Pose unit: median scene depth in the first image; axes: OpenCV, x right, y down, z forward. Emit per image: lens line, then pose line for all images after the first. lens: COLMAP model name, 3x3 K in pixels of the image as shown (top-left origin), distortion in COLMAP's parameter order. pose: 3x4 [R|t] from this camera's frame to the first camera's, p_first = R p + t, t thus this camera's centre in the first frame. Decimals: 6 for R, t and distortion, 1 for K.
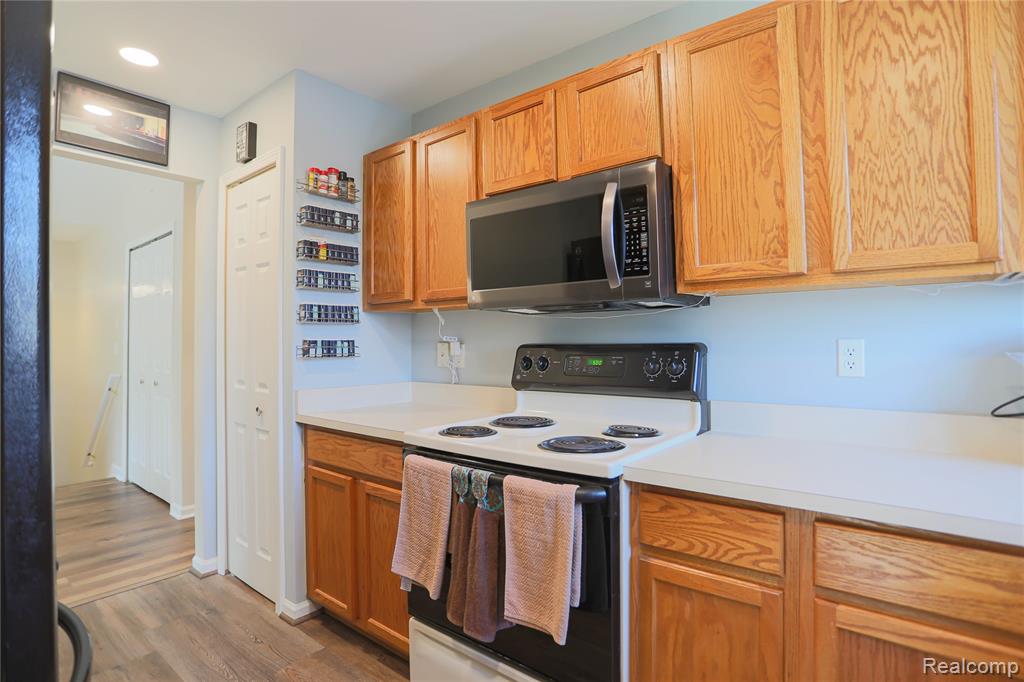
lens RADIAL K [[527.1, 0, 516.1], [0, 527.1, 329.1], [0, 0, 1]] dist [-0.075935, 0.033208]
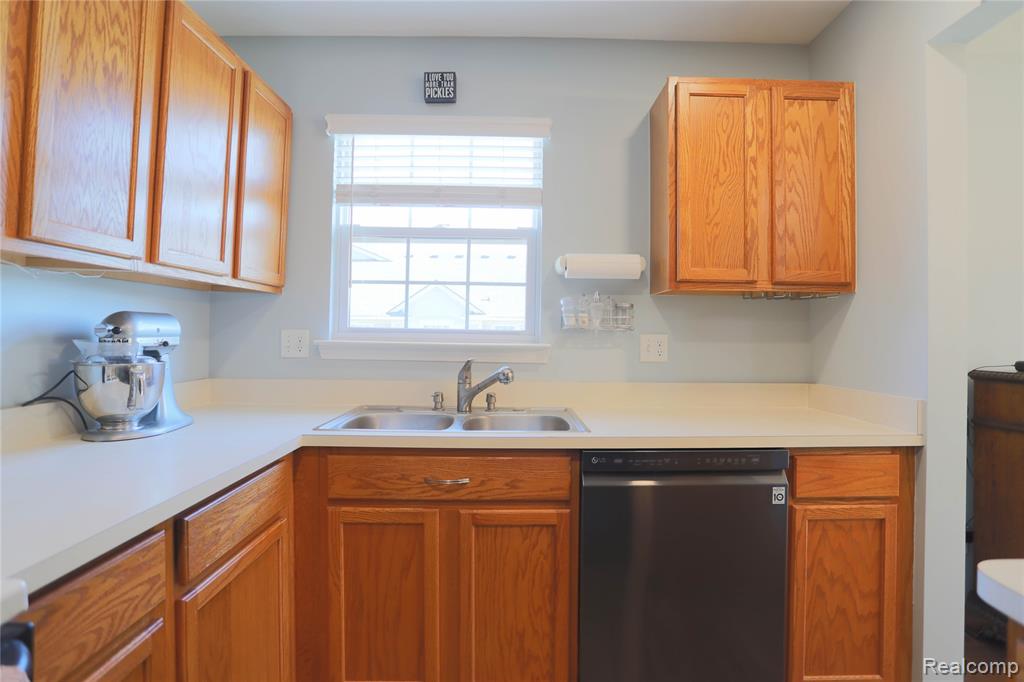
lens RADIAL K [[538.5, 0, 513.5], [0, 538.5, 329.0], [0, 0, 1]] dist [-0.080327, 0.039020]
pose [[-0.617646, 0.004728, 0.786442, -0.405992], [-0.023785, 0.999412, -0.024689, 0.025220], [-0.786097, -0.033954, -0.617170, 0.824804]]
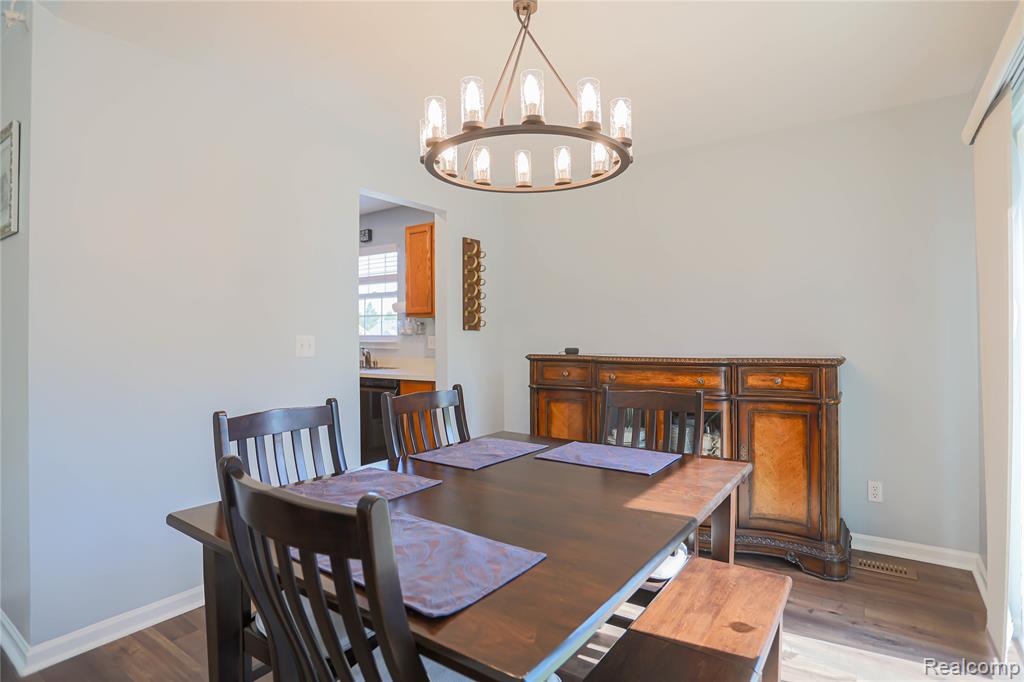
lens RADIAL K [[538.5, 0, 513.5], [0, 538.5, 329.0], [0, 0, 1]] dist [-0.080327, 0.039020]
pose [[-0.041425, 0.023157, 0.998873, -2.871940], [-0.019261, 0.999527, -0.023971, 0.019275], [-0.998956, -0.020232, -0.040960, -0.832334]]
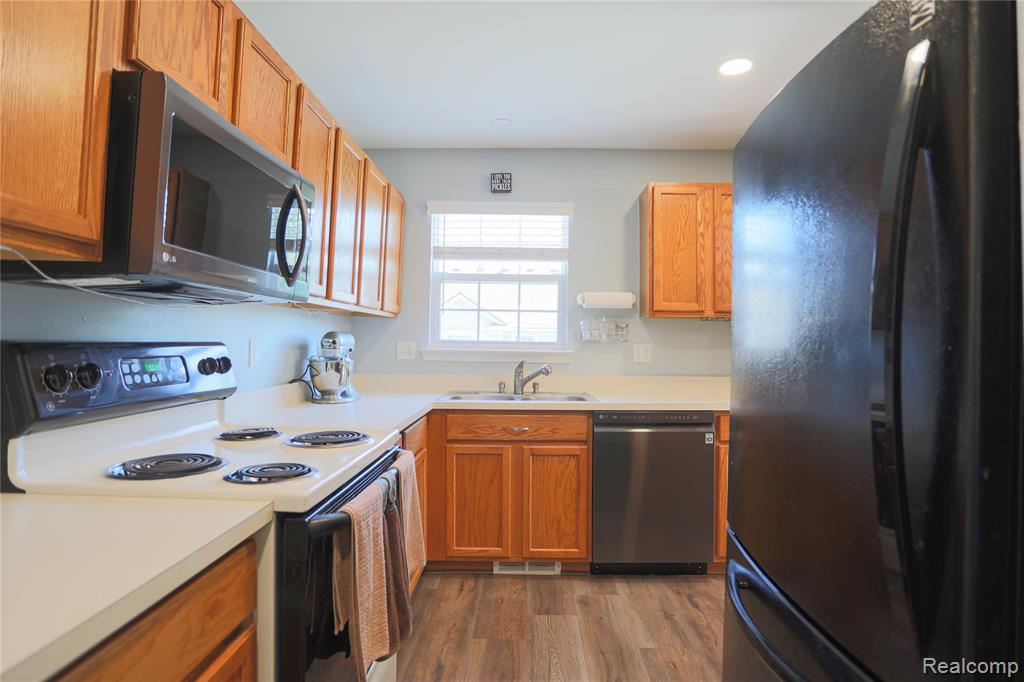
lens RADIAL K [[538.5, 0, 513.5], [0, 538.5, 329.0], [0, 0, 1]] dist [-0.080327, 0.039020]
pose [[-0.594078, 0.020827, 0.804138, -1.000140], [-0.023876, 0.998768, -0.043507, 0.041526], [-0.804053, -0.045046, -0.592849, 1.404303]]
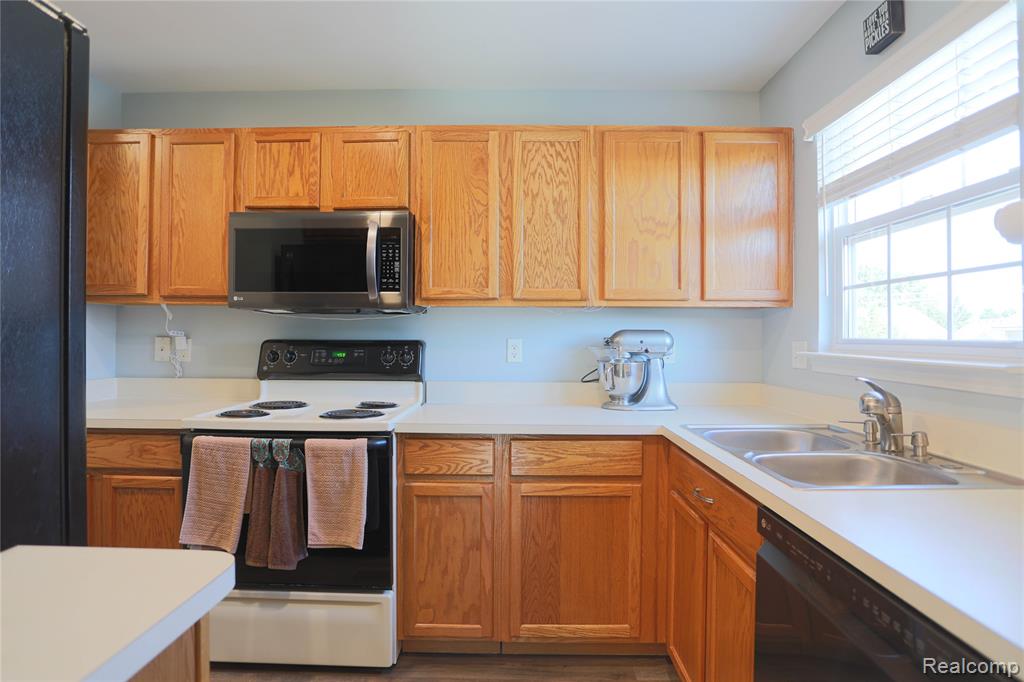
lens RADIAL K [[527.1, 0, 516.1], [0, 527.1, 329.1], [0, 0, 1]] dist [-0.075935, 0.033208]
pose [[0.789456, 0.022456, 0.613396, -0.394504], [-0.025809, 0.999661, -0.003380, -0.006512], [-0.613264, -0.013163, 0.789768, -0.337863]]
